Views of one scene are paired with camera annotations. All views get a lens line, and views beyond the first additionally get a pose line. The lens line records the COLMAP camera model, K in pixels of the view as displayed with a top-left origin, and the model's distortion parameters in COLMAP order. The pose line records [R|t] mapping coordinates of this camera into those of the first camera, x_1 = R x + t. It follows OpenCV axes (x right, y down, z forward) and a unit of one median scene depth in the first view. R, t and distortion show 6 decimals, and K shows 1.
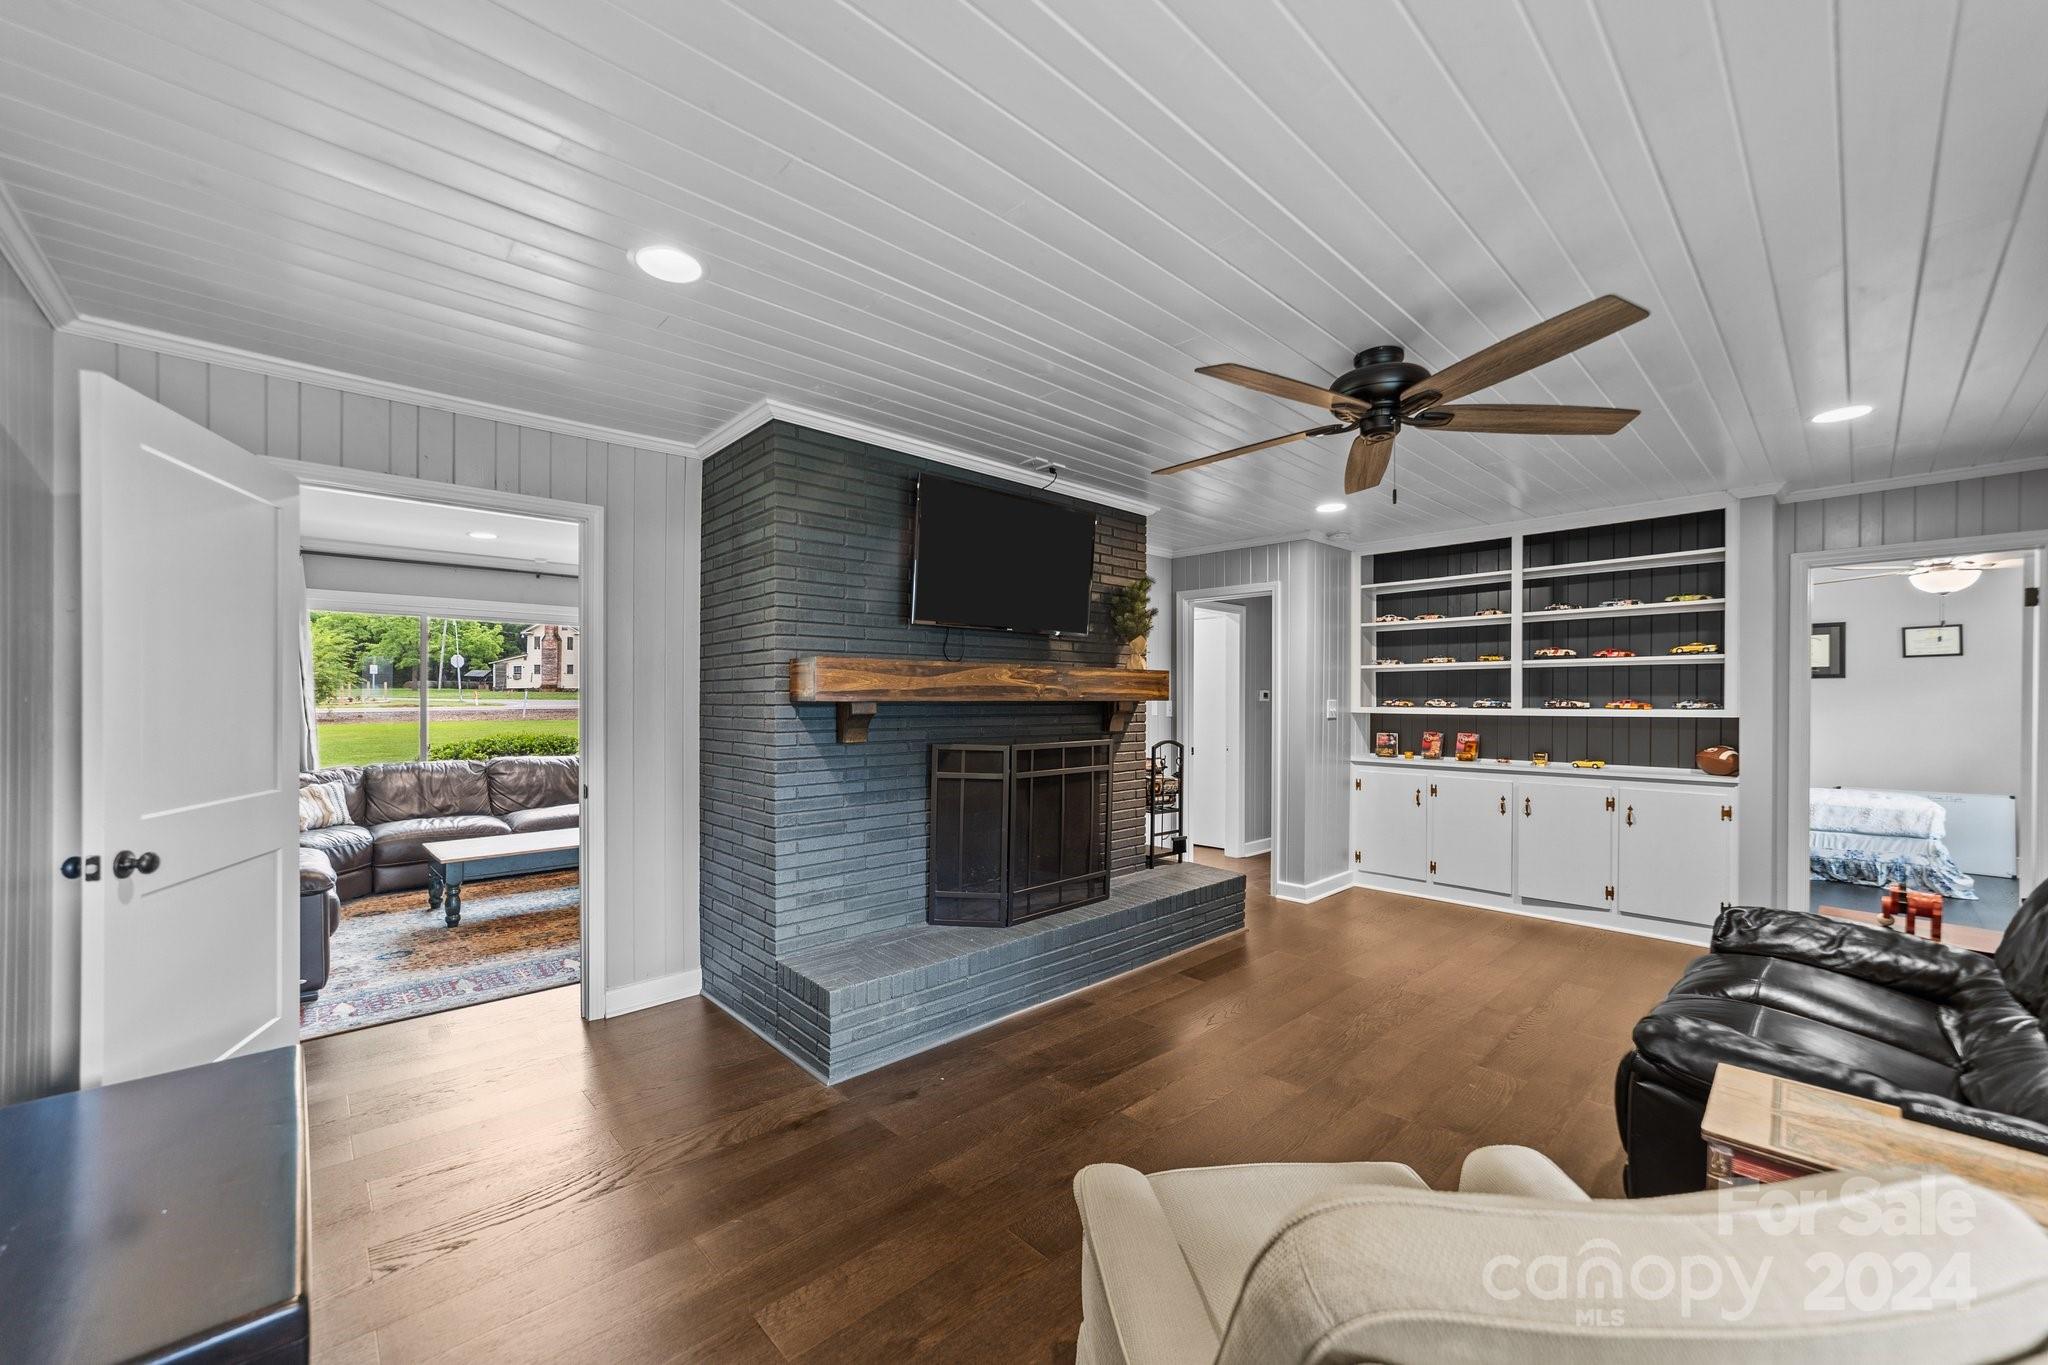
lens RADIAL K [[797.6, 0, 1053.9], [0, 797.6, 702.8], [0, 0, 1]] dist [-0.024767, -0.000015]
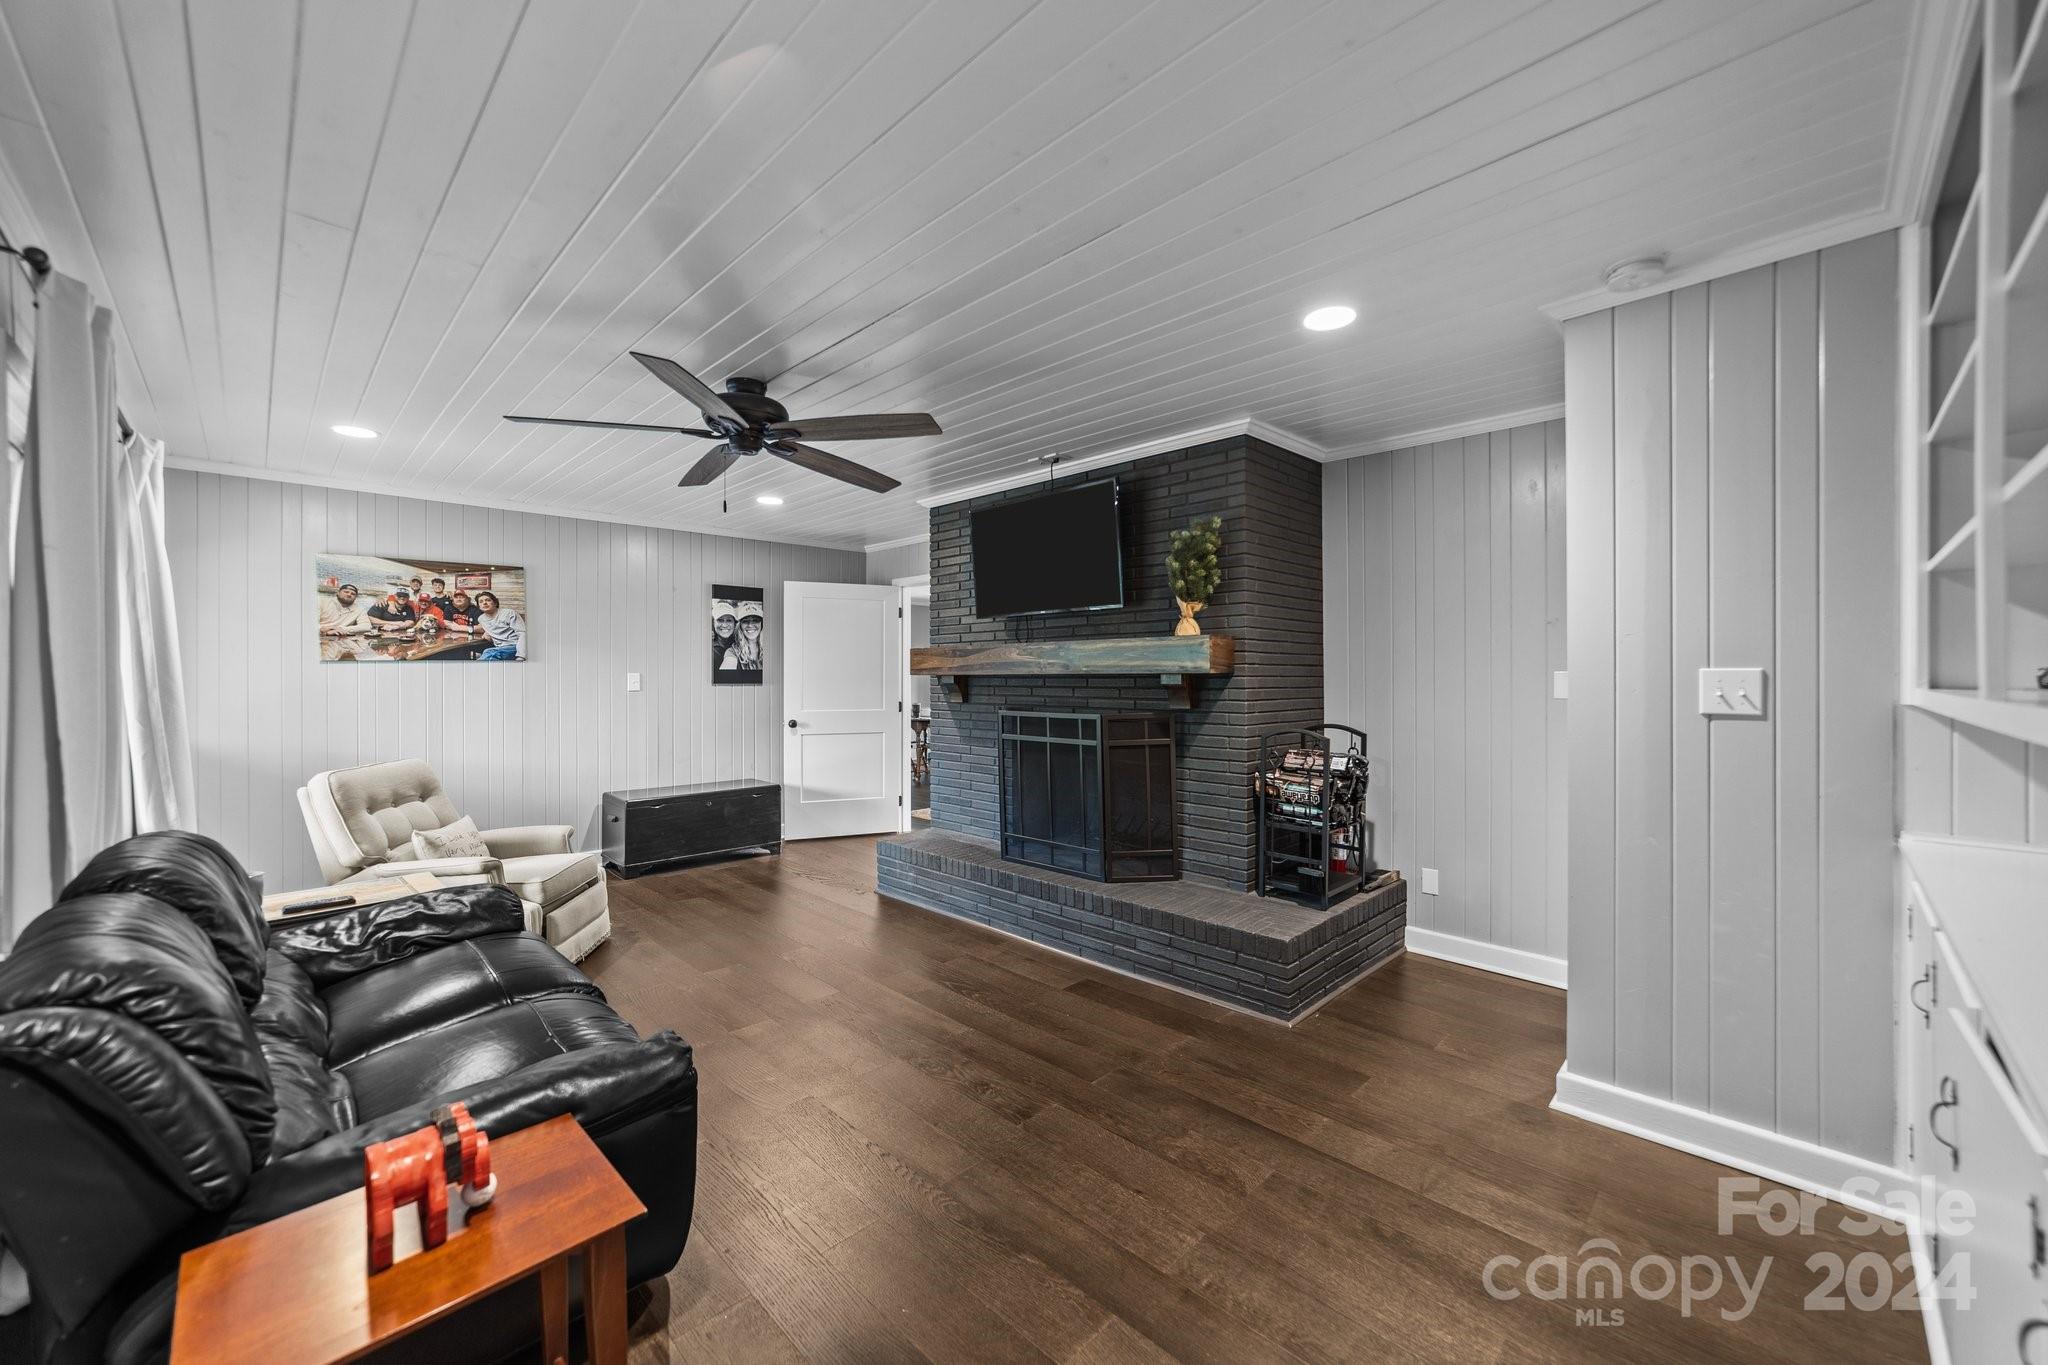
lens RADIAL K [[783.9, 0, 1028.9], [0, 783.9, 678.8], [0, 0, 1]] dist [-0.020381, 0.009348]
pose [[0.012897, 0.004976, -0.999904, 1.067917], [0.002536, 0.999984, 0.005009, -0.001440], [0.999914, -0.002601, 0.012884, 0.960236]]
